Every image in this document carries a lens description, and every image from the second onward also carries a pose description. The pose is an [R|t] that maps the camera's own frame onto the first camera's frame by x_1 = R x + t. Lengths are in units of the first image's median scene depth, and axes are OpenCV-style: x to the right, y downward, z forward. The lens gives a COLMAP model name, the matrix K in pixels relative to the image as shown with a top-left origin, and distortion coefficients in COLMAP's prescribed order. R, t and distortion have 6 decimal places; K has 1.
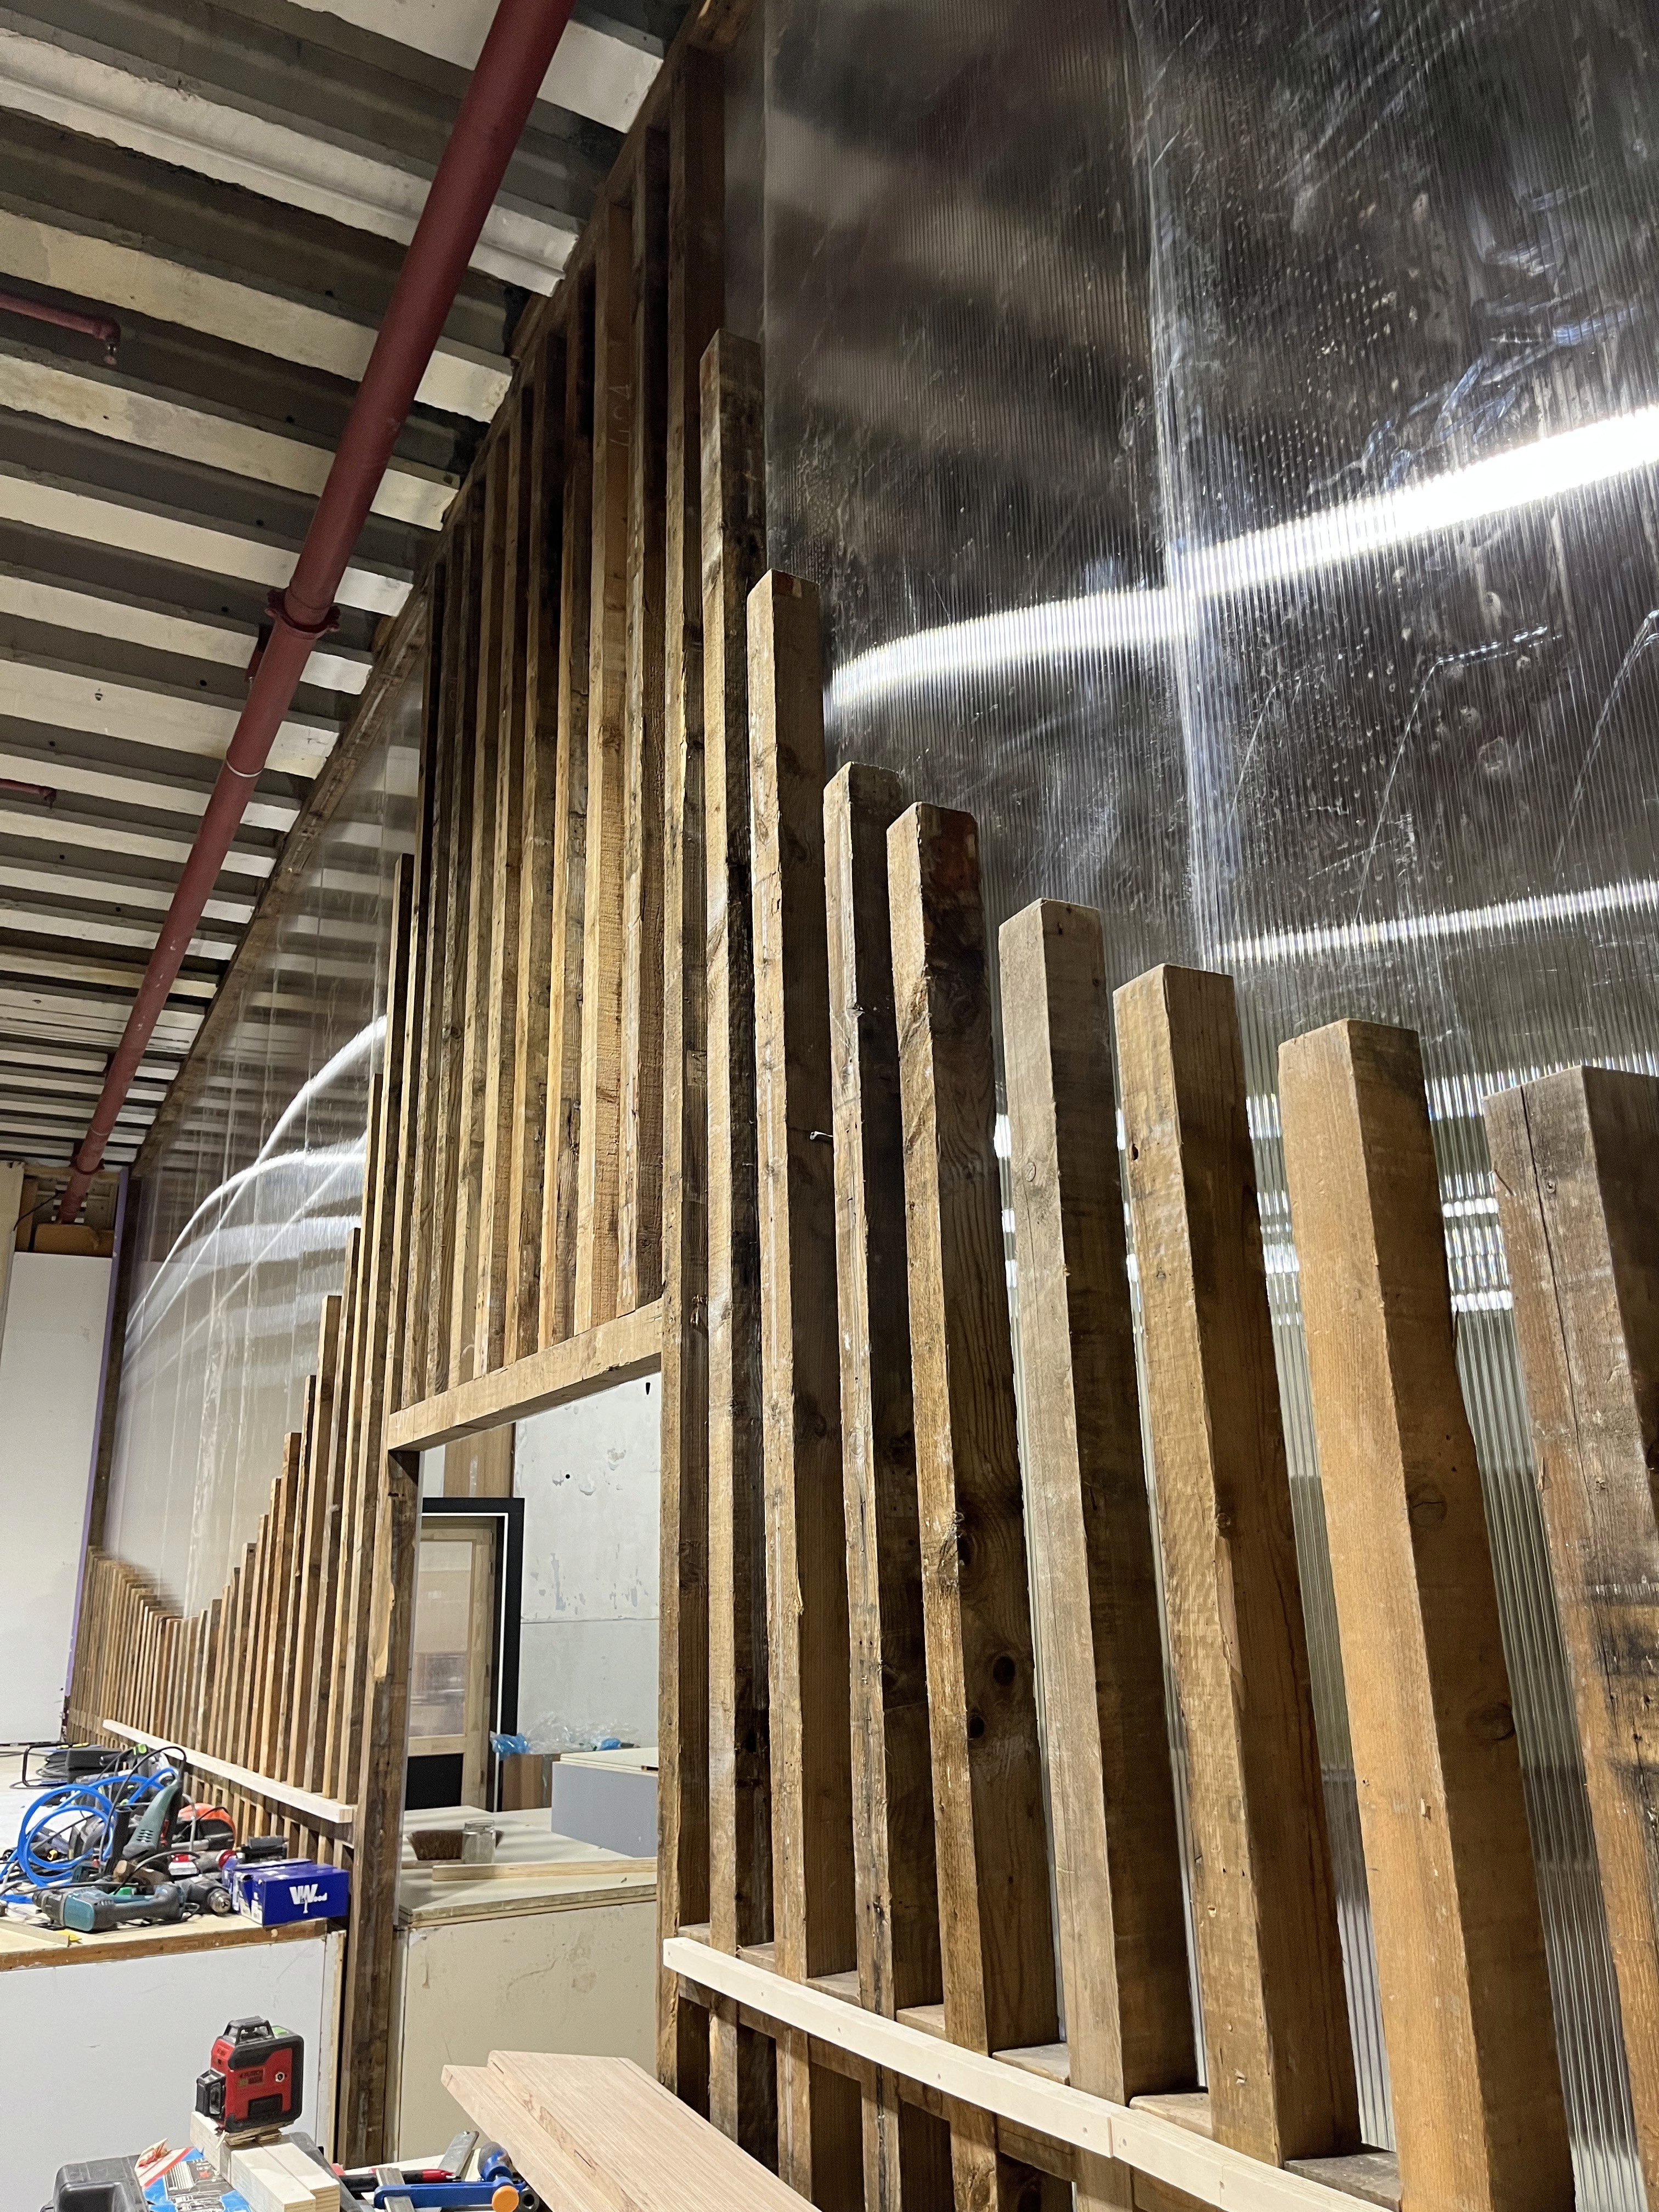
lens RADIAL K [[1671.2, 0, 843.7], [0, 1671.2, 1101.9], [0, 0, 1]] dist [0.011313, 0.002159]
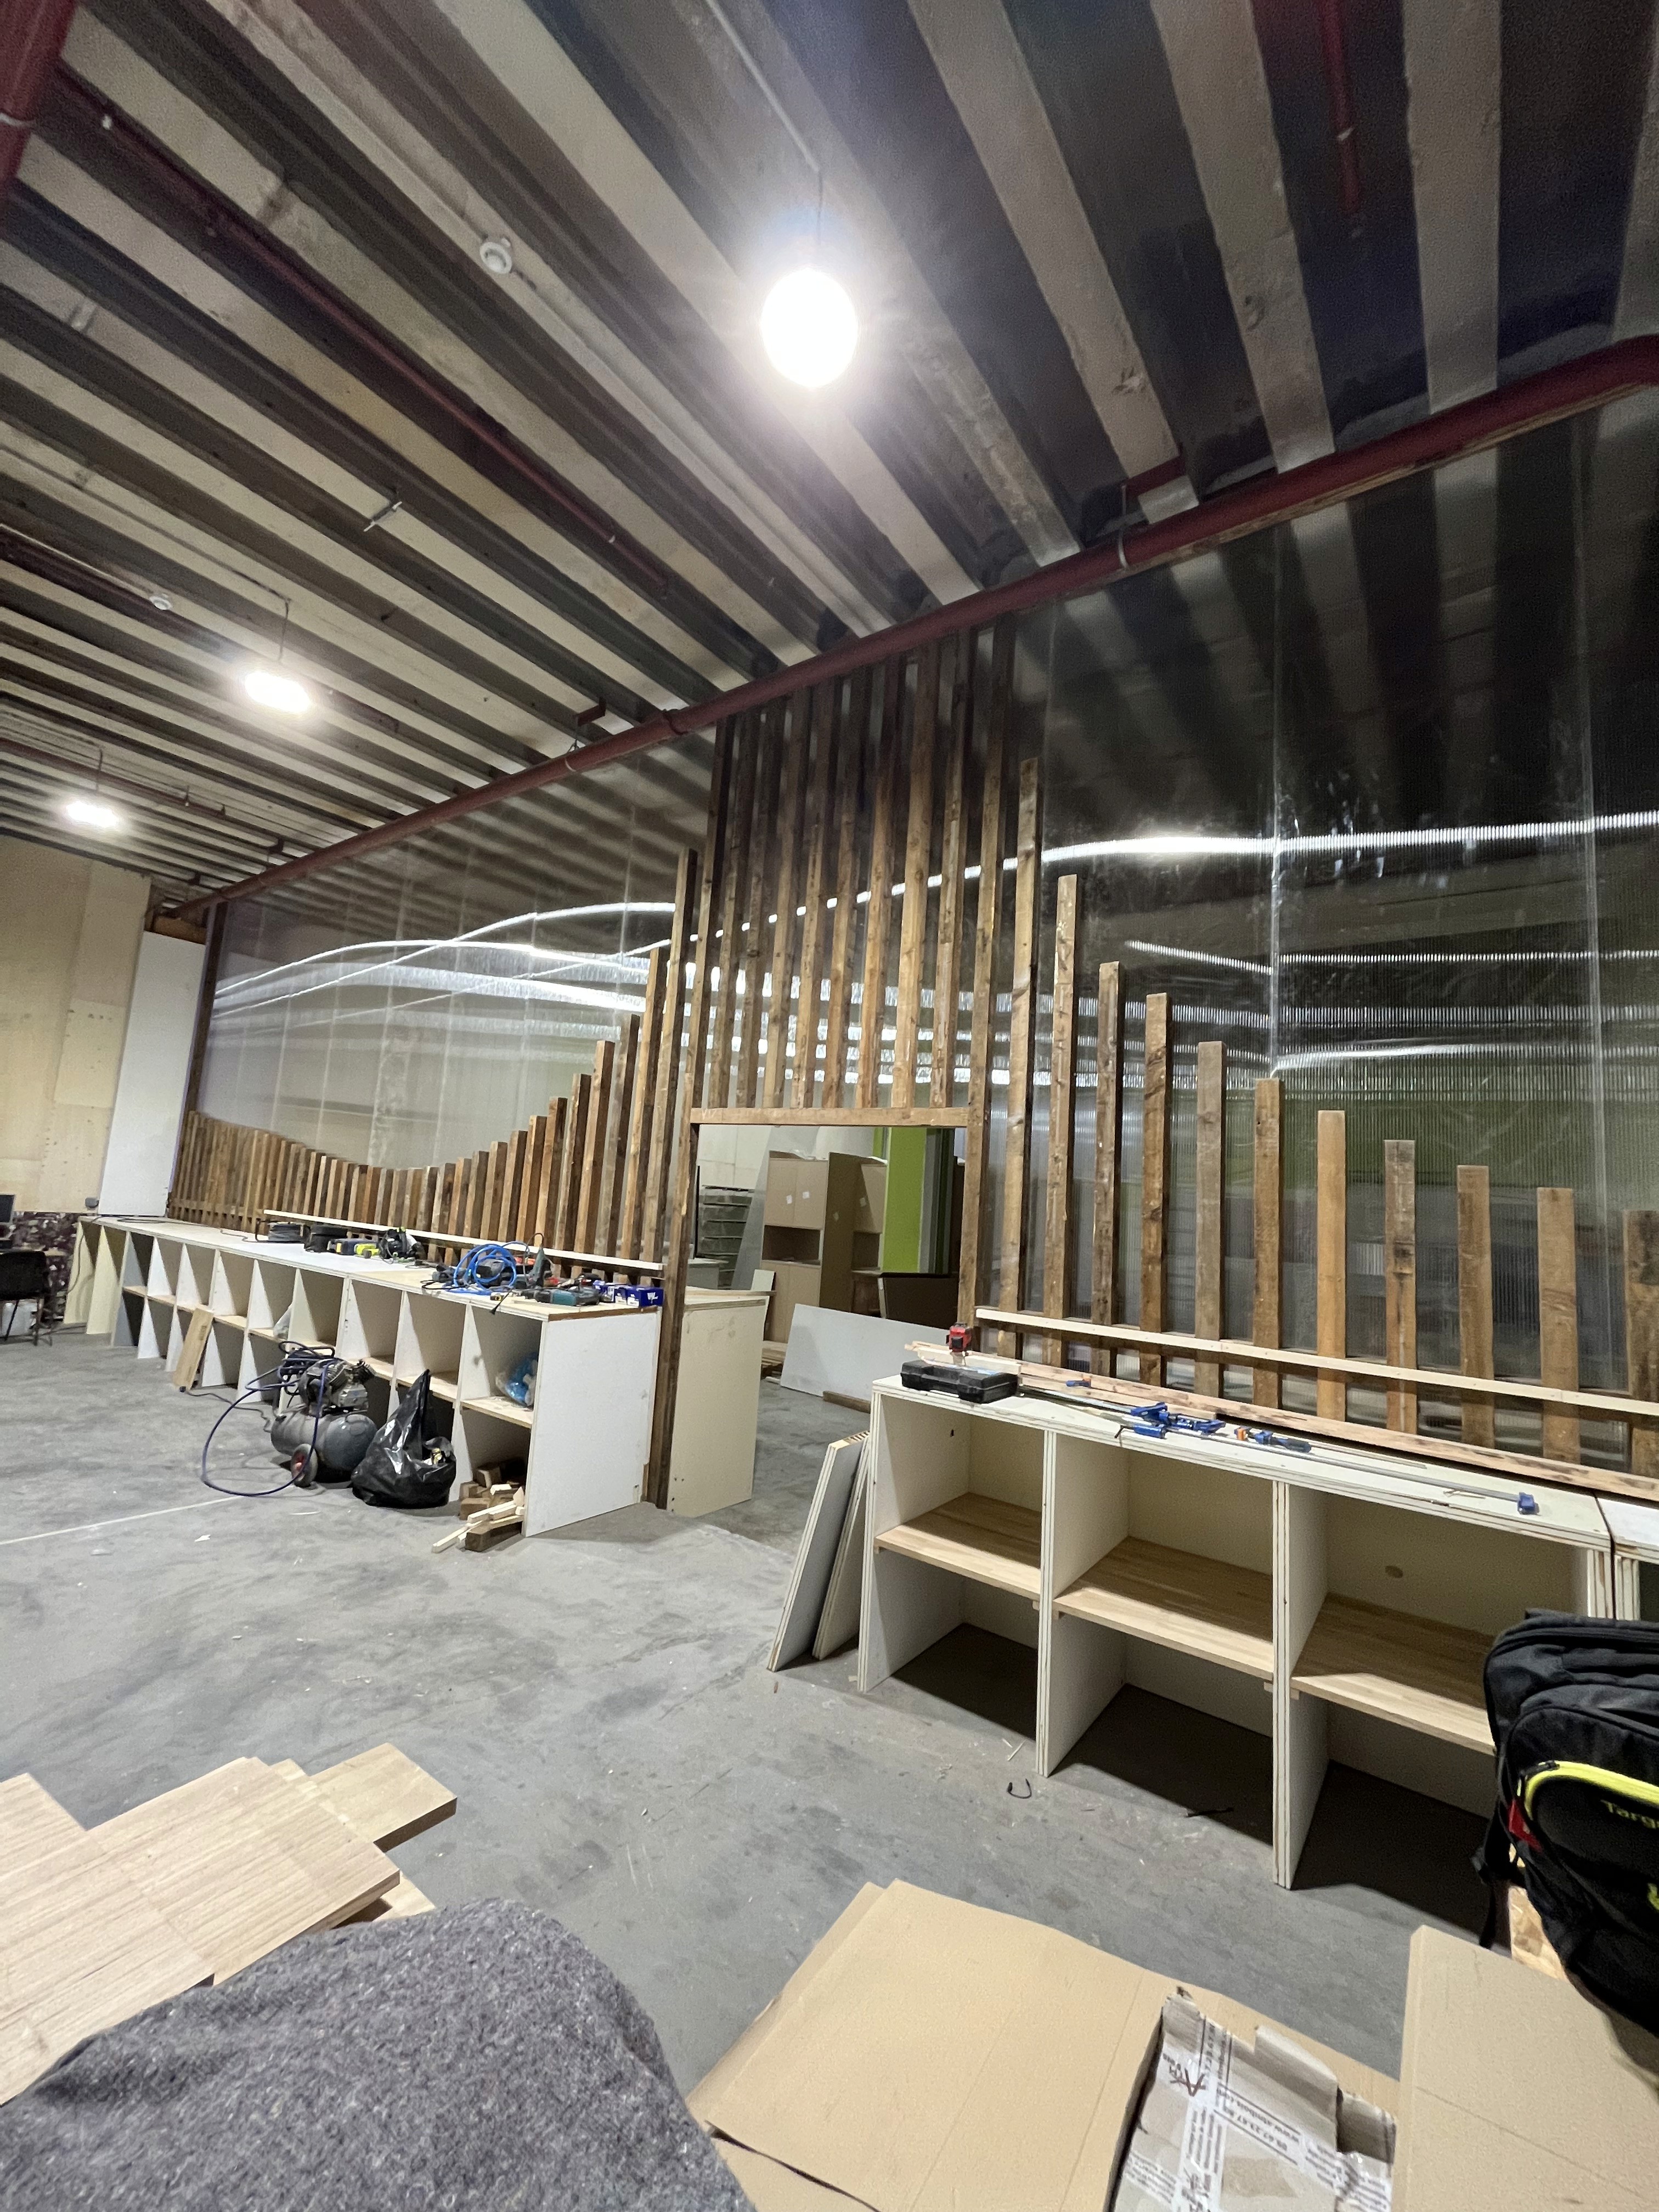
lens RADIAL K [[889.4, 0, 818.2], [0, 889.4, 1100.9], [0, 0, 1]] dist [-0.005578, -0.000127]
pose [[0.898864, 0.134836, 0.416969, -0.507709], [-0.211792, 0.966652, 0.143972, -0.031520], [-0.383651, -0.217722, 0.897446, -0.147268]]
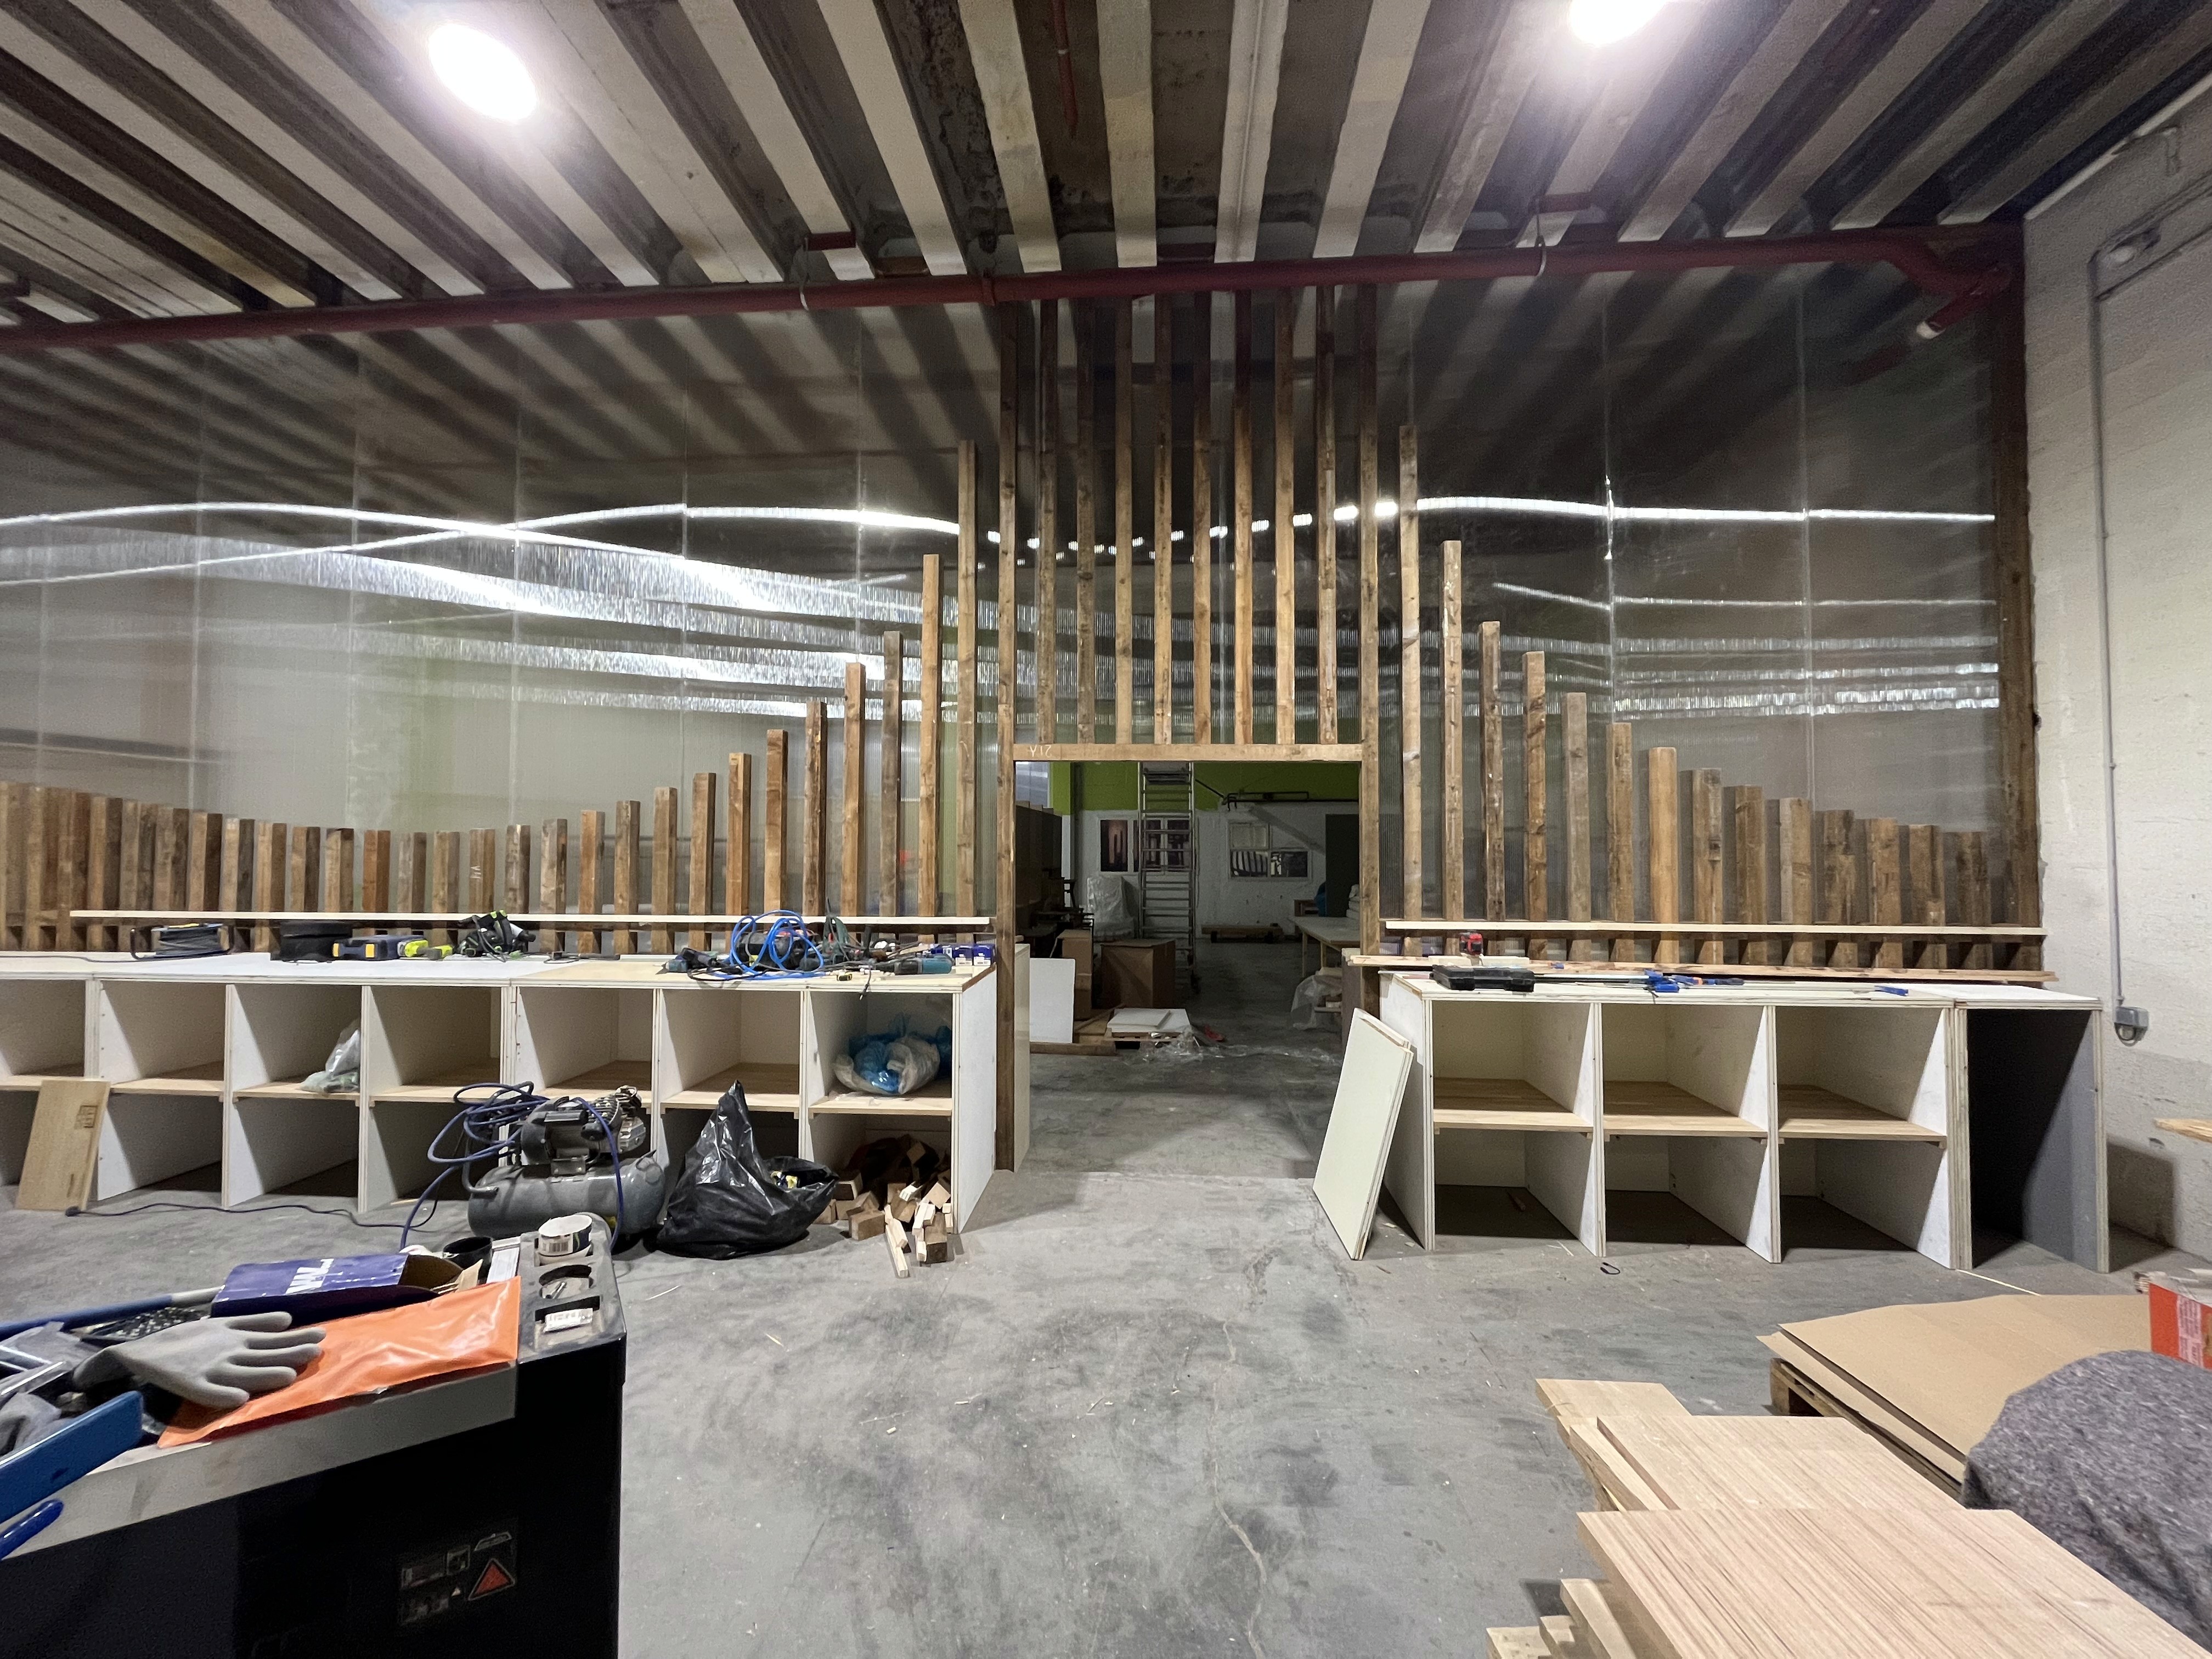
lens RADIAL K [[889.4, 0, 1108.5], [0, 889.4, 831.0], [0, 0, 1]] dist [-0.005578, -0.000127]
pose [[0.540412, 0.048664, 0.839992, -0.925558], [-0.260393, 0.958988, 0.111968, 0.110224], [-0.800094, -0.279237, 0.530920, 0.226596]]
